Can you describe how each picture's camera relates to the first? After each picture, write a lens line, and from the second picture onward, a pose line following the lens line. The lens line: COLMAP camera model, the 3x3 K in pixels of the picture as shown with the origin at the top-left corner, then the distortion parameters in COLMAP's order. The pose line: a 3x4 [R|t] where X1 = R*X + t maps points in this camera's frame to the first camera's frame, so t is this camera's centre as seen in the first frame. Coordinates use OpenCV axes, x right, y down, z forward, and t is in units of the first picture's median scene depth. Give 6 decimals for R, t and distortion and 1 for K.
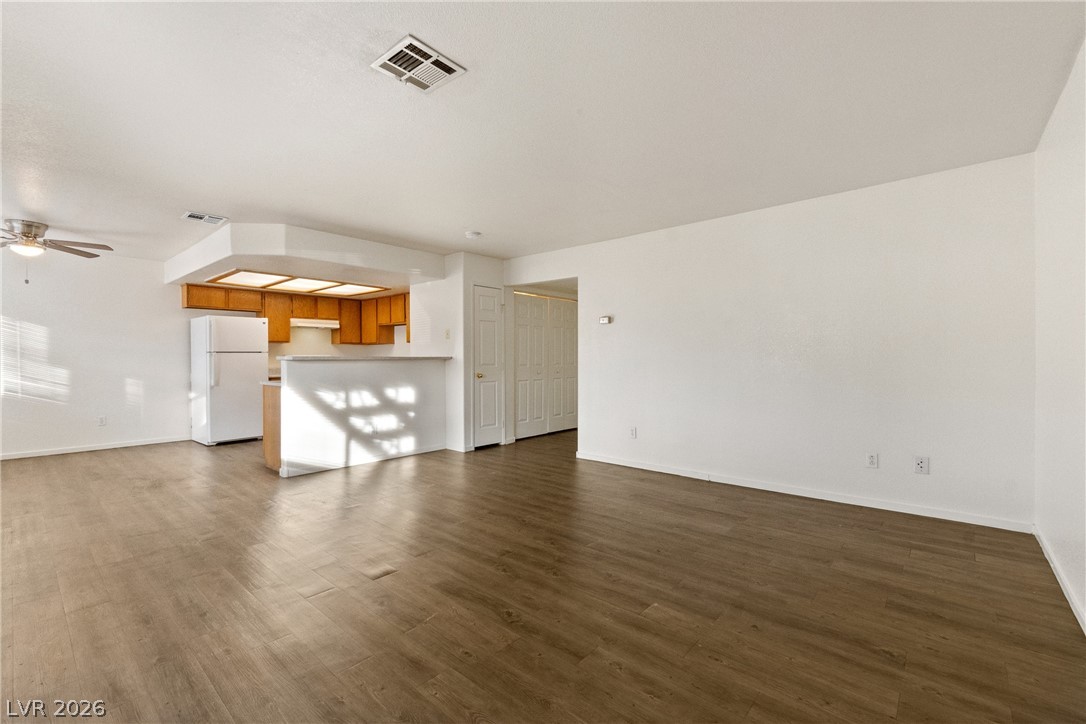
lens RADIAL K [[468.3, 0, 544.9], [0, 468.3, 355.0], [0, 0, 1]] dist [0.002827, 0.000196]
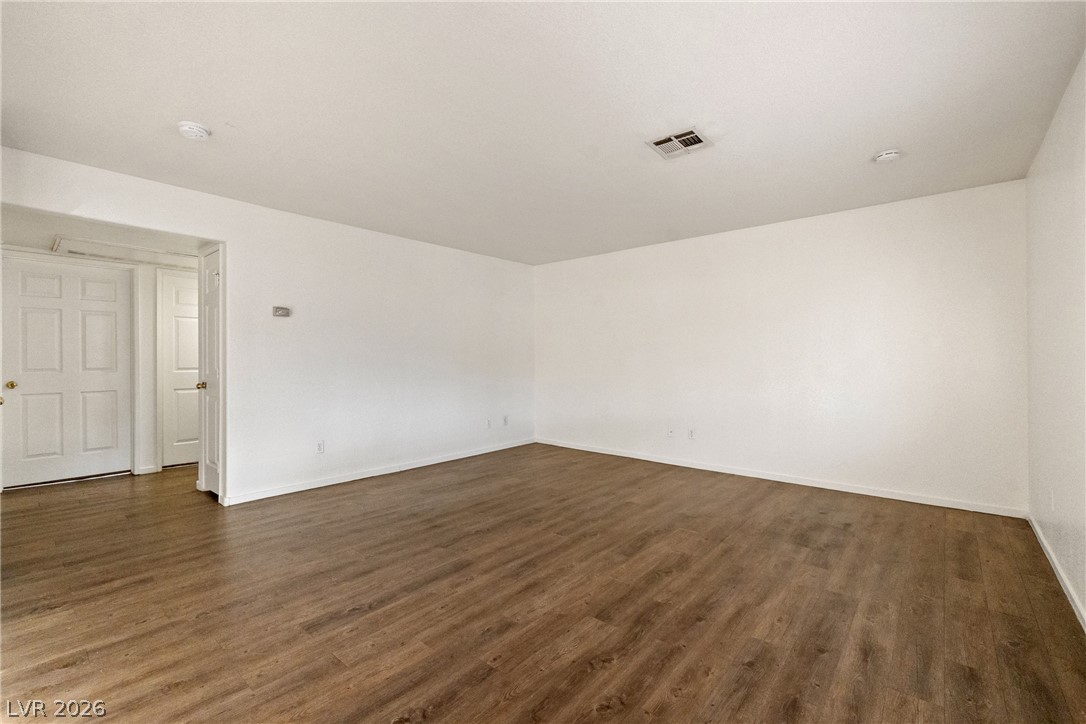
lens RADIAL K [[468.3, 0, 544.9], [0, 468.3, 355.0], [0, 0, 1]] dist [0.002827, 0.000196]
pose [[-0.014477, 0.015635, 0.999773, -0.541644], [-0.005676, 0.999860, -0.015718, 0.005532], [-0.999879, -0.005902, -0.014386, 0.475608]]
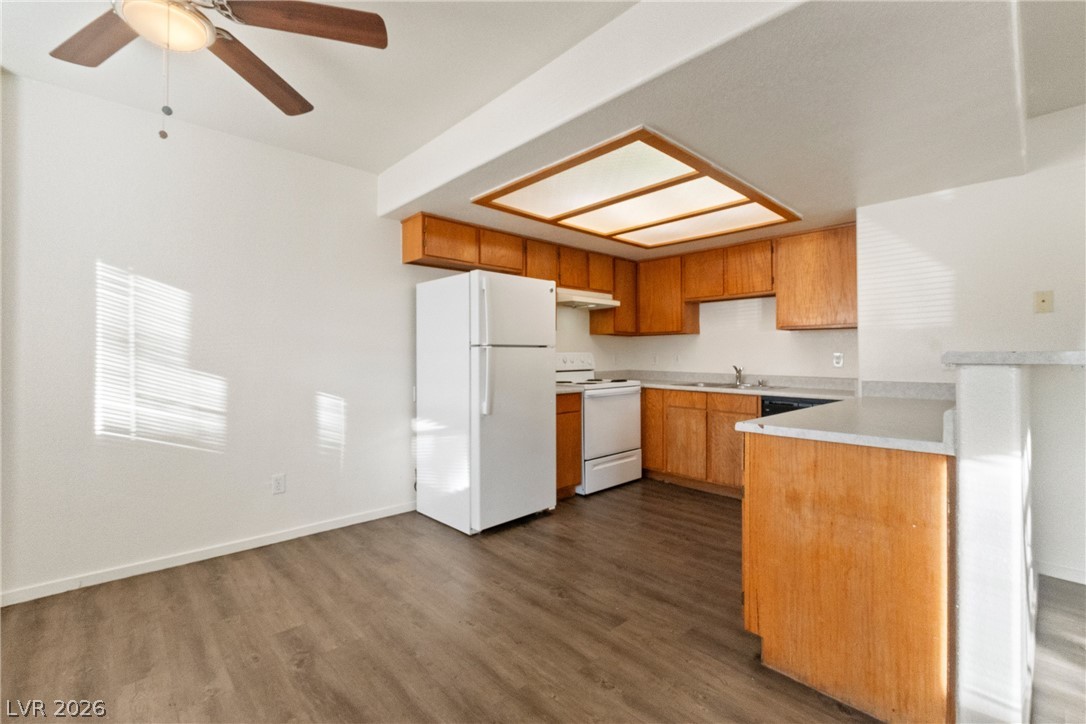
lens RADIAL K [[468.3, 0, 544.9], [0, 468.3, 355.0], [0, 0, 1]] dist [0.002827, 0.000196]
pose [[0.995033, 0.002644, -0.099514, -0.598898], [-0.002724, 0.999996, -0.000668, 0.003953], [0.099512, 0.000936, 0.995036, 0.520180]]
